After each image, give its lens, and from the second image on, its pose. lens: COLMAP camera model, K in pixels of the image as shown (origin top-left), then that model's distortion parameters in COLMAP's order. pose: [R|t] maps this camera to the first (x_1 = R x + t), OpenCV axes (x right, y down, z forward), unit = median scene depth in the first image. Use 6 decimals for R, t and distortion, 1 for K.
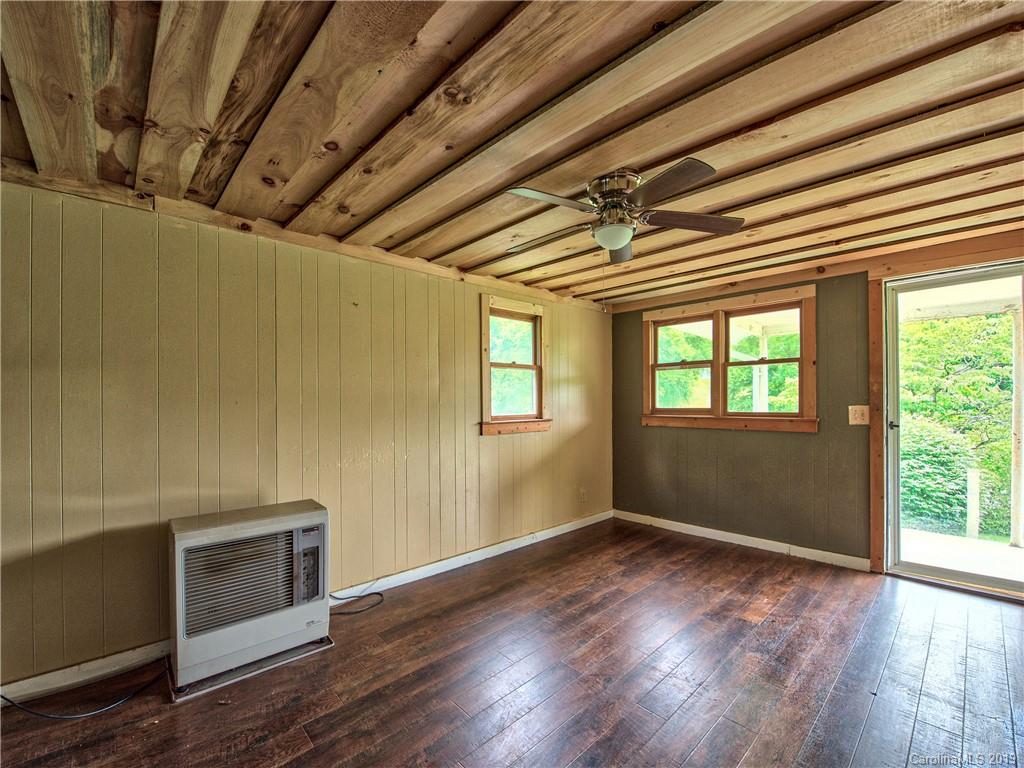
lens RADIAL K [[435.8, 0, 499.6], [0, 435.8, 405.2], [0, 0, 1]] dist [-0.019973, -0.000149]
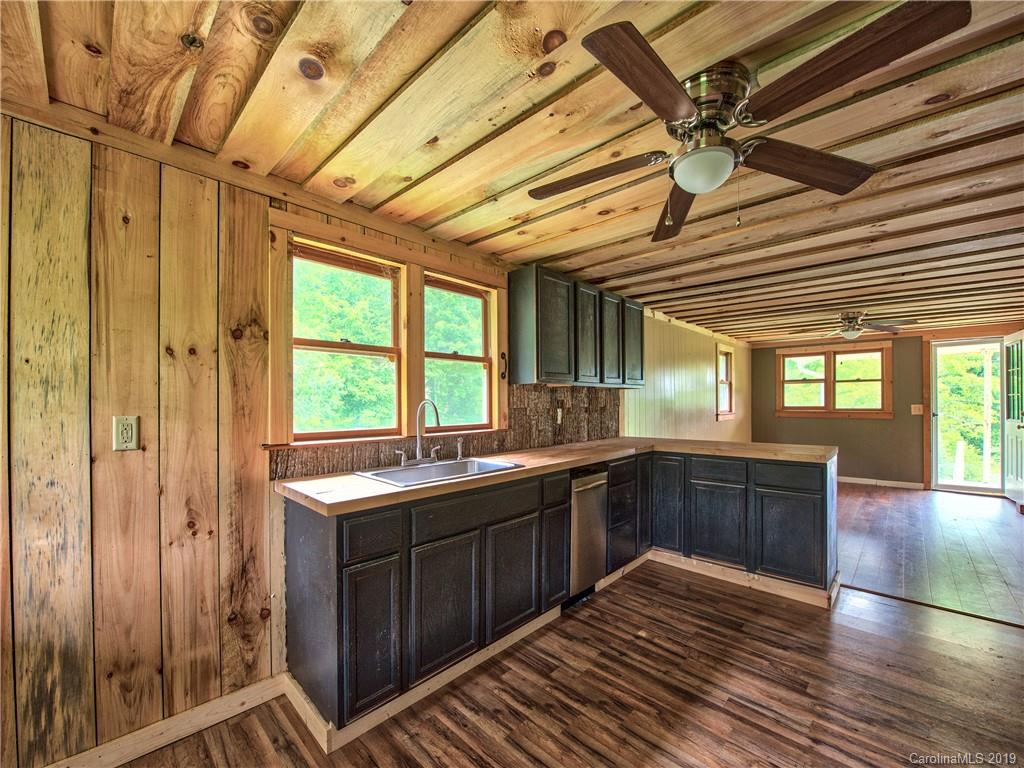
lens RADIAL K [[414.8, 0, 504.1], [0, 414.8, 404.0], [0, 0, 1]] dist [-0.015586, -0.000400]
pose [[0.998306, 0.000547, 0.058187, -0.981694], [-0.000418, 0.999997, -0.002225, 0.002372], [-0.058188, 0.002197, 0.998303, -0.635130]]
